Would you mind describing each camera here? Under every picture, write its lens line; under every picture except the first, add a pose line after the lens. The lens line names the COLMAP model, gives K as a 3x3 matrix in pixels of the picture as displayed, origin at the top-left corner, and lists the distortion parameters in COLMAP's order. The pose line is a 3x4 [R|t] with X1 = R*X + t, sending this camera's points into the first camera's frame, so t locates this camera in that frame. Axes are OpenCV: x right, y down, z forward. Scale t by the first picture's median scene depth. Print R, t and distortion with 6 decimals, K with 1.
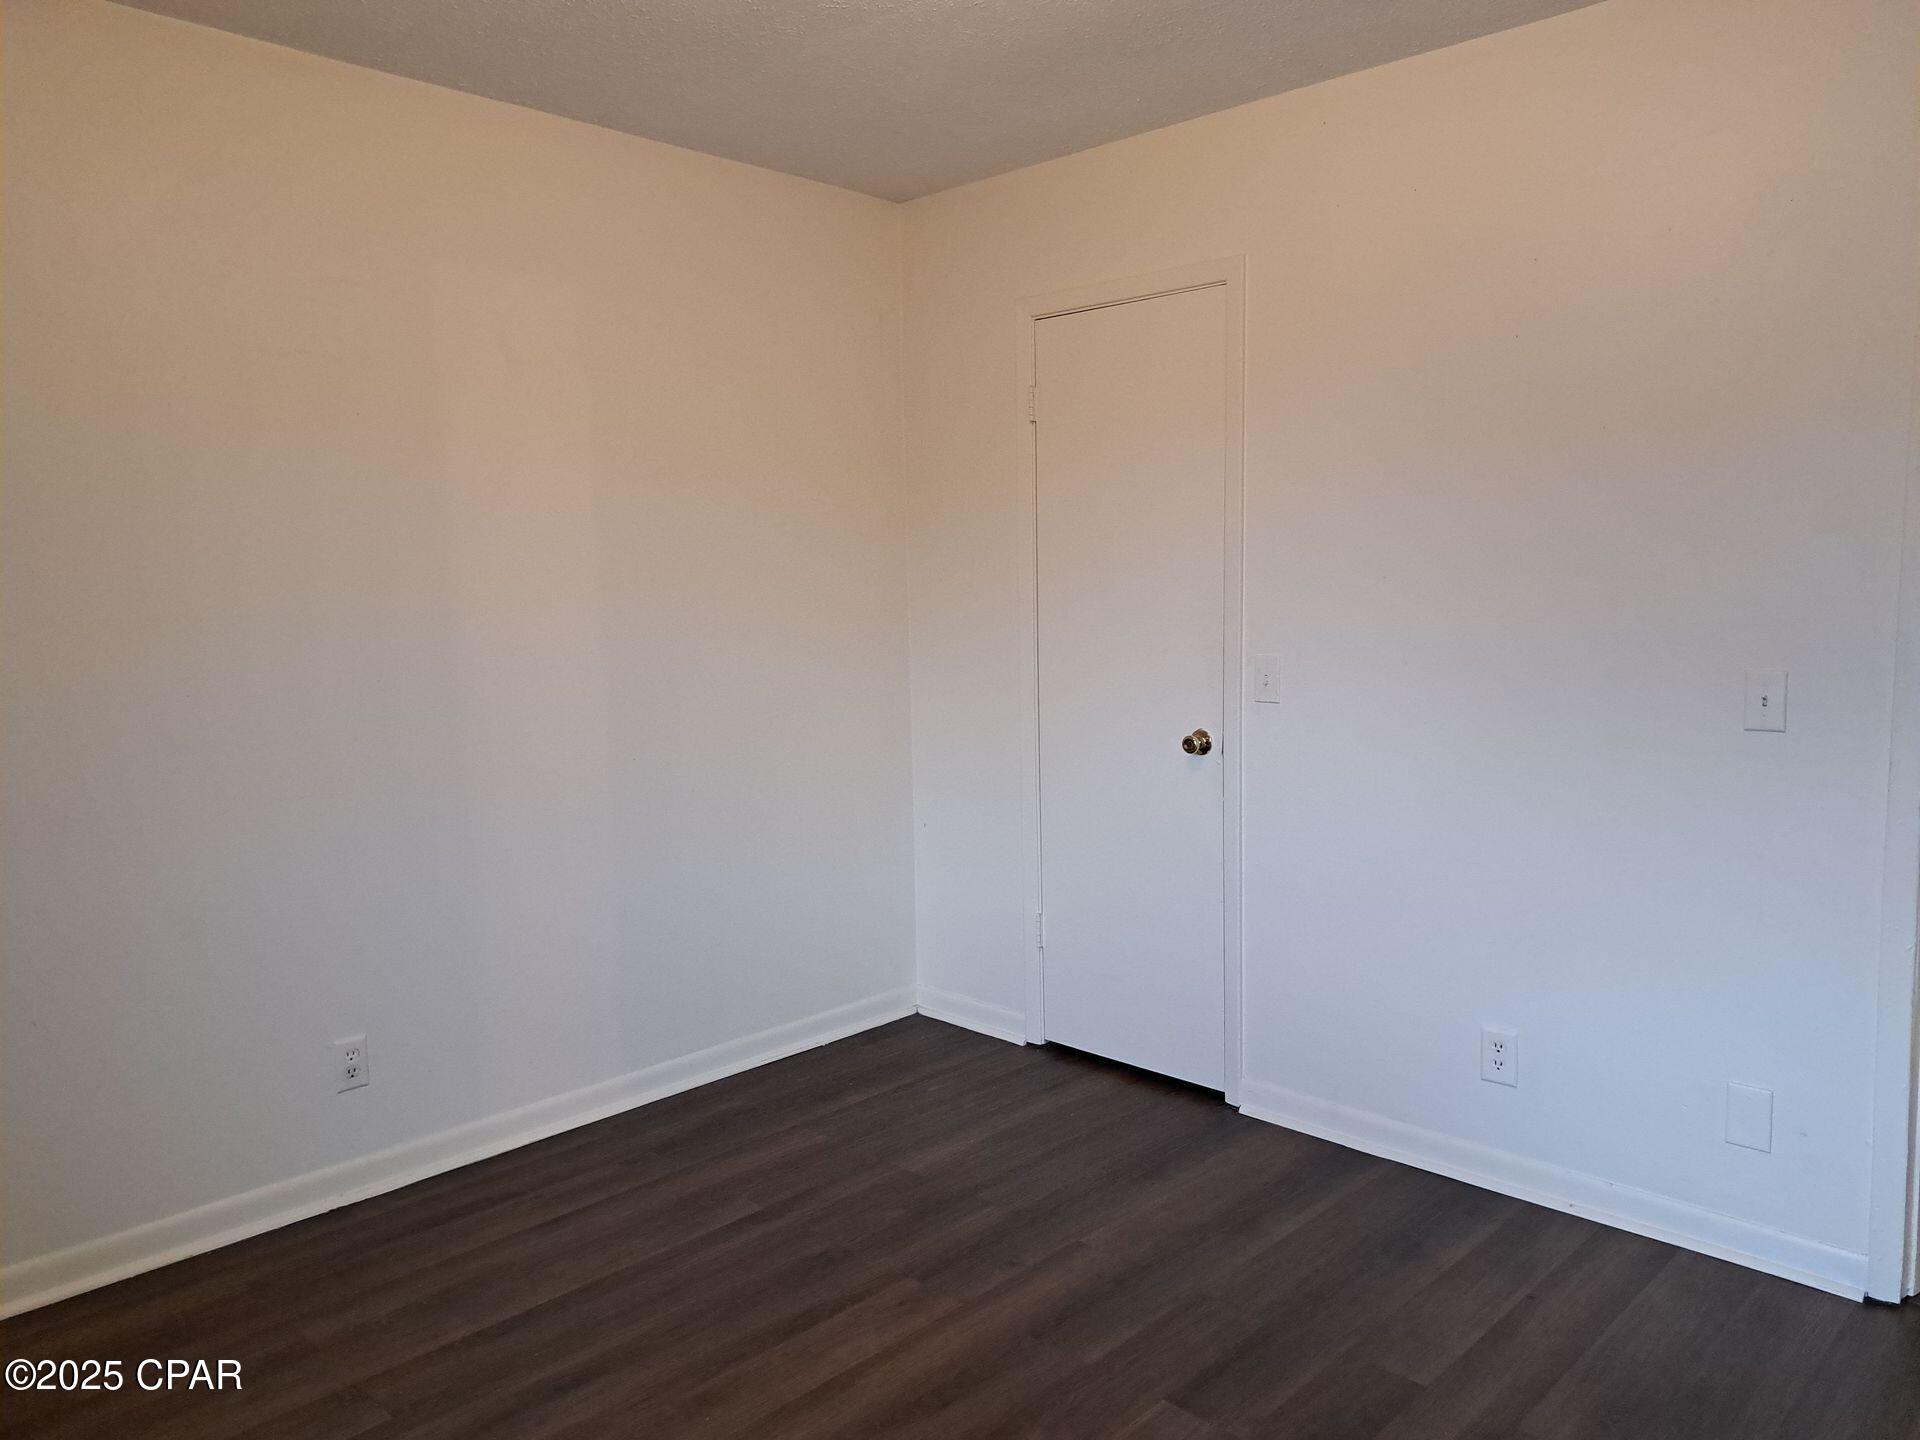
lens RADIAL K [[1381.5, 0, 955.6], [0, 1381.5, 719.0], [0, 0, 1]] dist [0.044782, -0.041558]
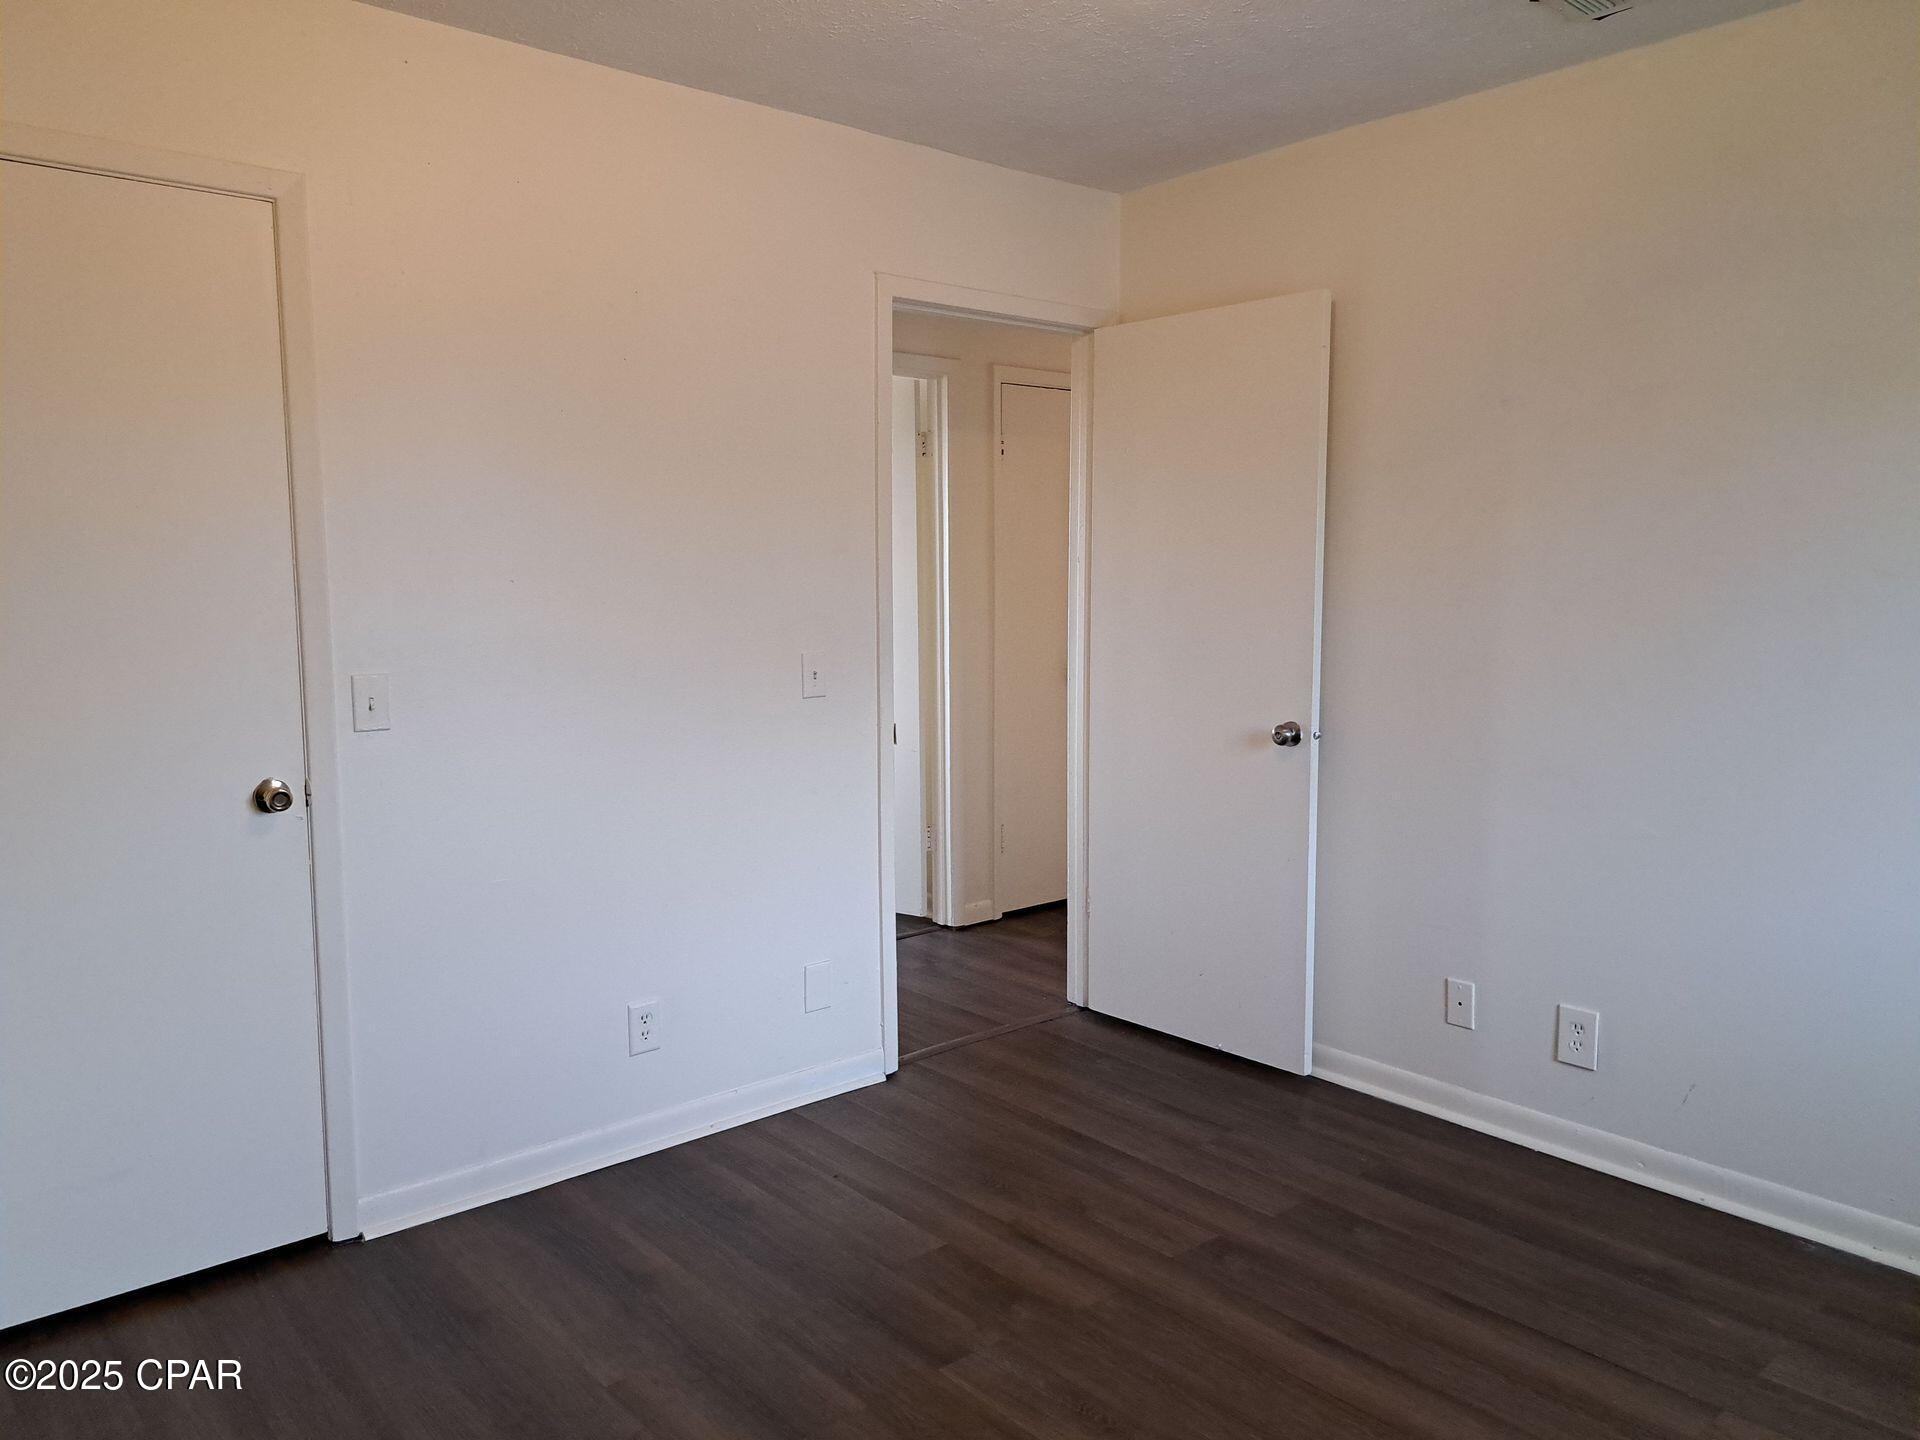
lens RADIAL K [[1381.5, 0, 957.5], [0, 1381.5, 704.9], [0, 0, 1]] dist [0.044782, -0.041558]
pose [[0.080058, -0.077780, 0.993751, -0.666555], [0.104675, 0.992095, 0.069218, -0.056447], [-0.991279, 0.098479, 0.087567, 0.671773]]
